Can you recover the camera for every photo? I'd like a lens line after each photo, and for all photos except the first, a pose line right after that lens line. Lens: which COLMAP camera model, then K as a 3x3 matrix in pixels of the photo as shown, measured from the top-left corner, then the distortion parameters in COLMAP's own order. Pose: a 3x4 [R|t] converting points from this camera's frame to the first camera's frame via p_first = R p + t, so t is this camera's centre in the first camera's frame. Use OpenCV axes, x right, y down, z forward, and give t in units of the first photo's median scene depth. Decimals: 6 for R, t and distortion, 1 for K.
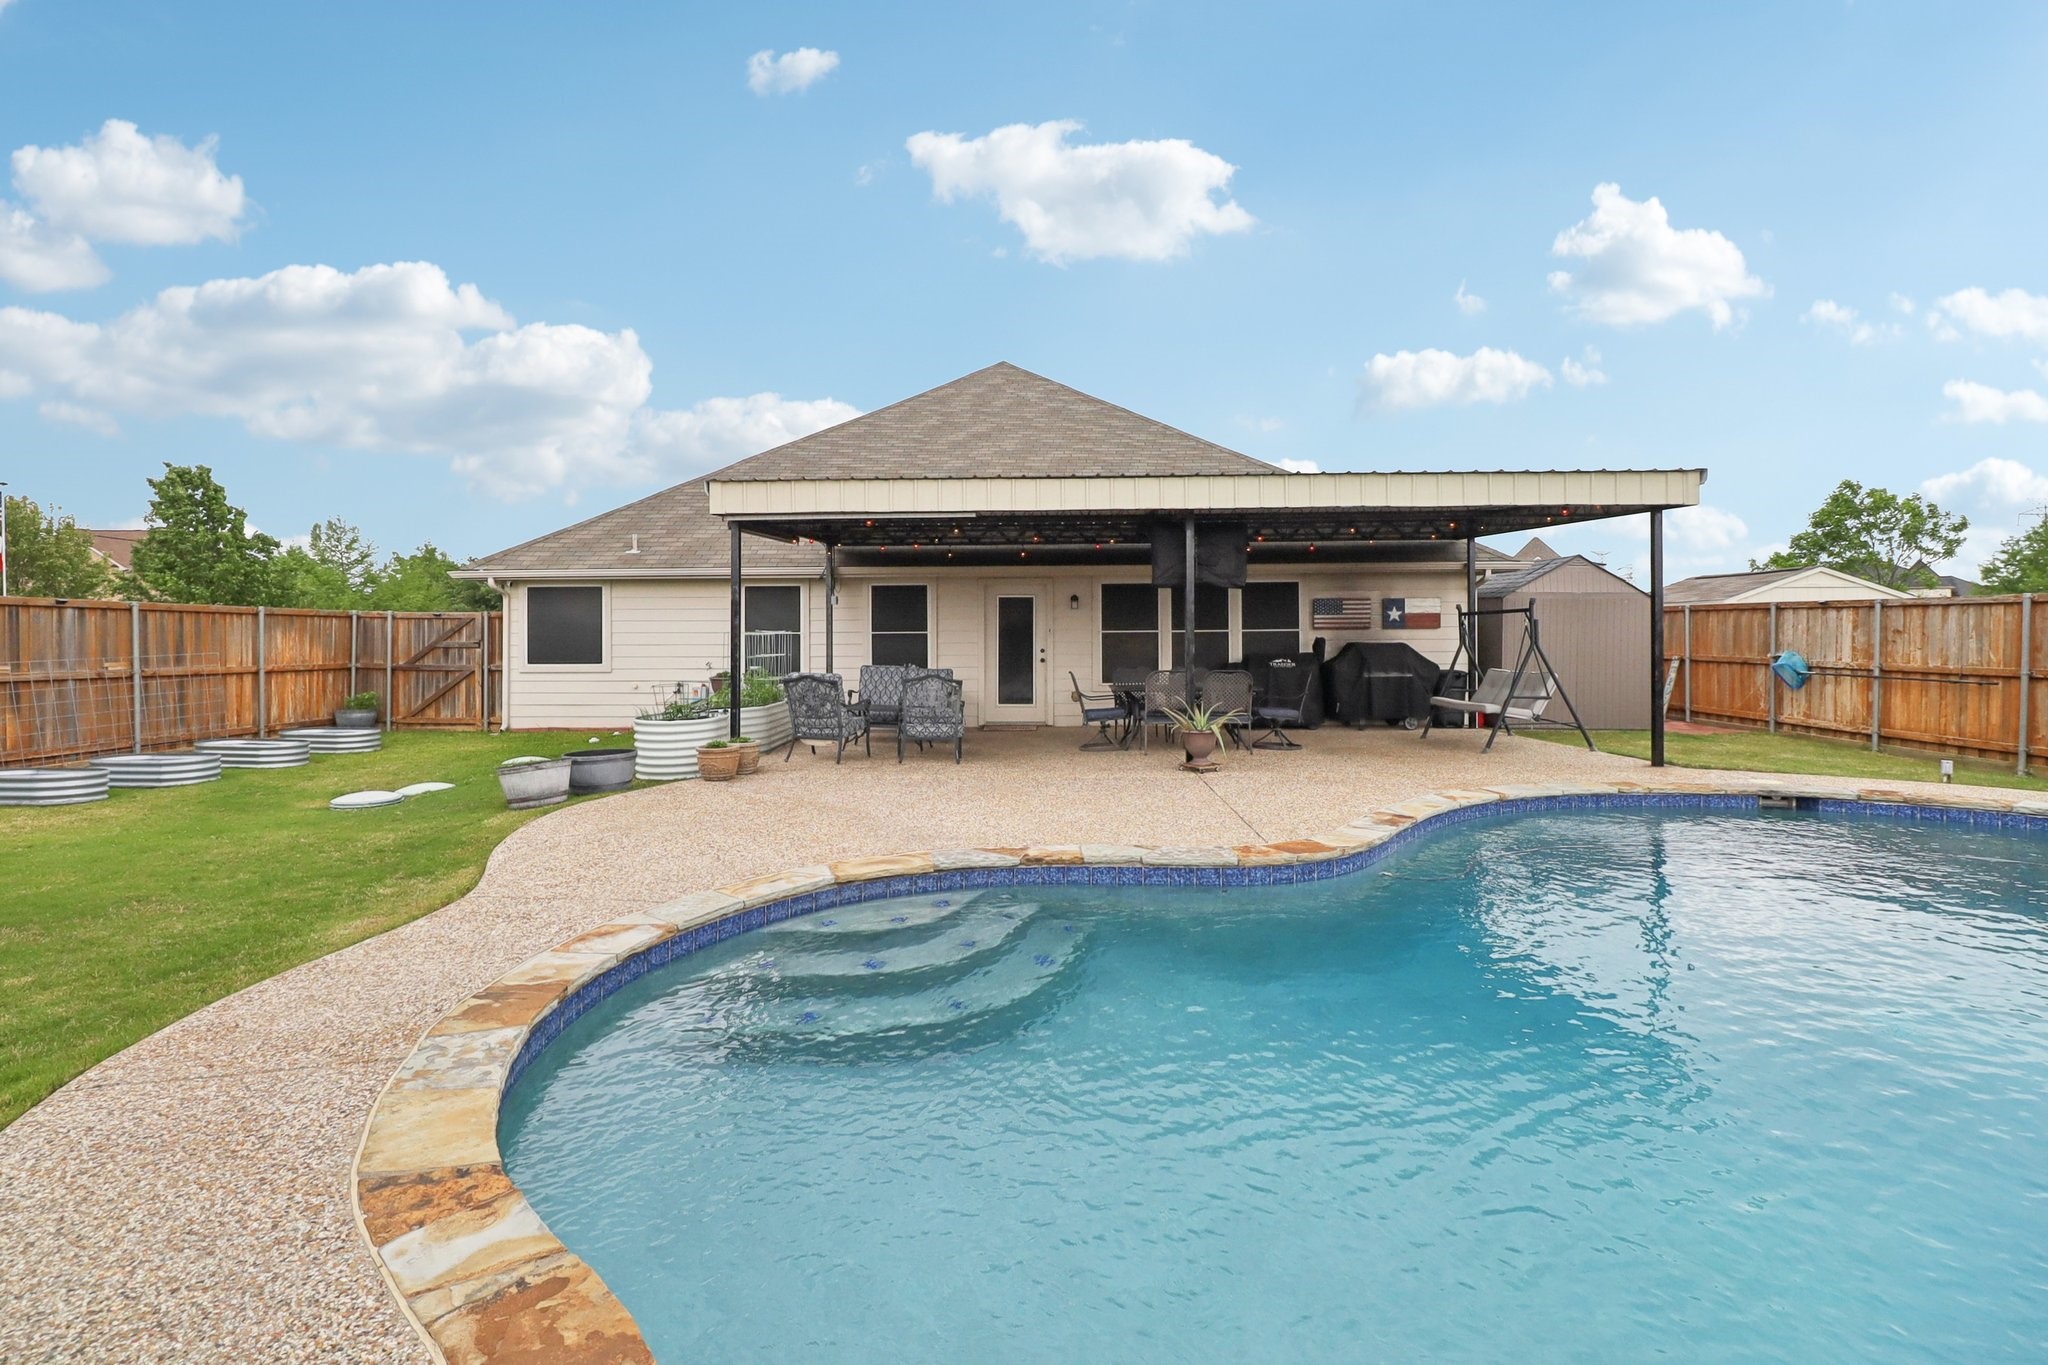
lens RADIAL K [[963.4, 0, 1023.1], [0, 963.4, 631.3], [0, 0, 1]] dist [-0.000247, -0.000877]
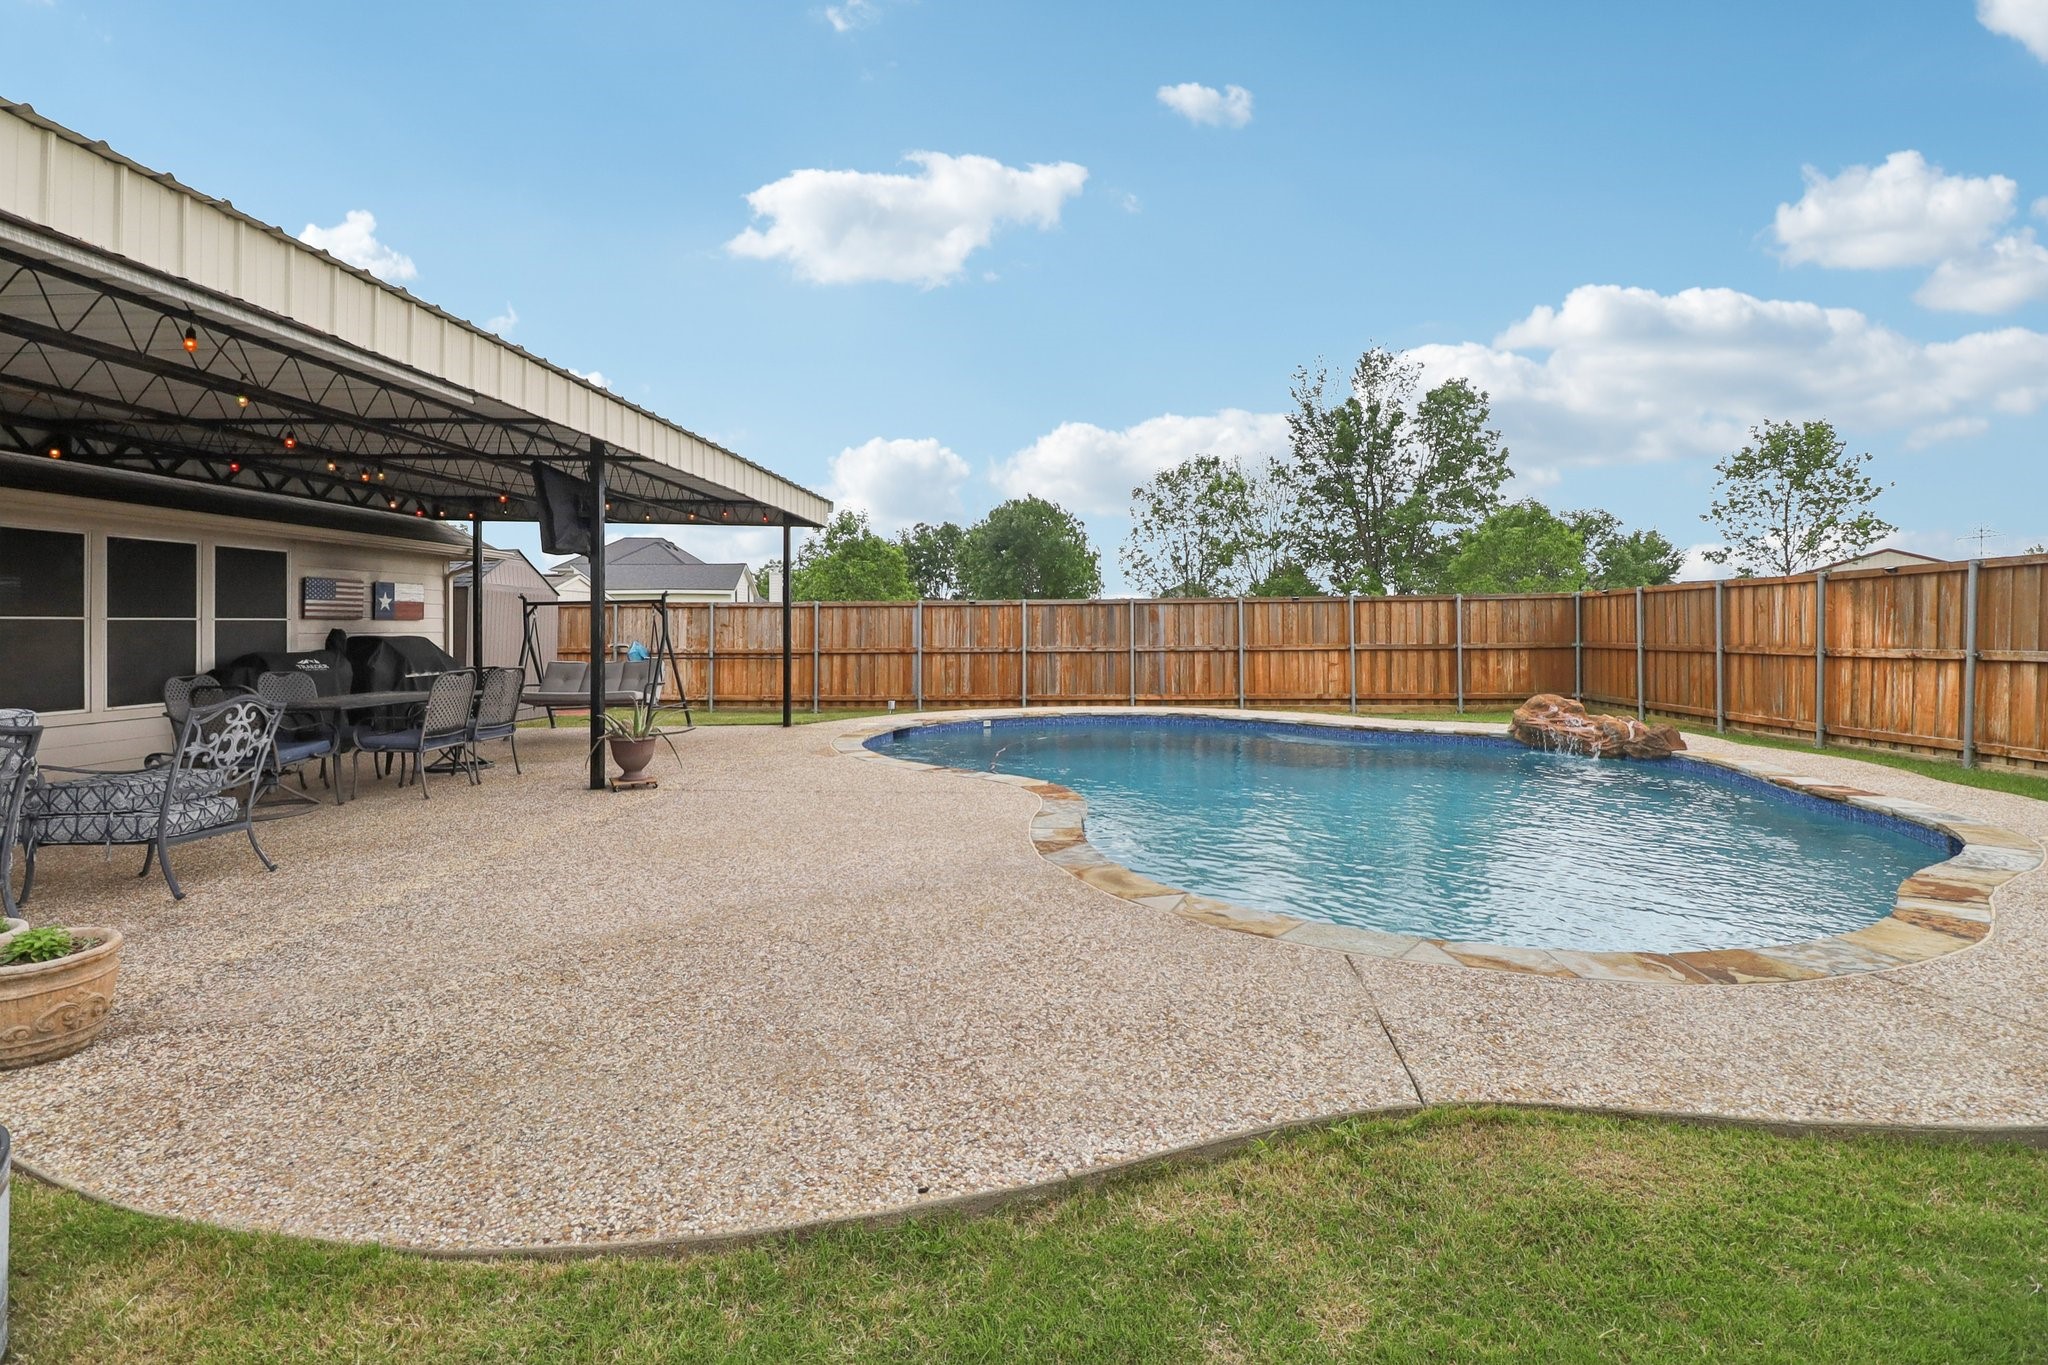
lens RADIAL K [[963.4, 0, 1023.1], [0, 963.4, 631.3], [0, 0, 1]] dist [-0.000247, -0.000877]
pose [[0.033050, 0.001995, 0.999452, -0.418491], [0.006797, 0.999974, -0.002221, 0.012865], [-0.999431, 0.006867, 0.033035, 0.442404]]
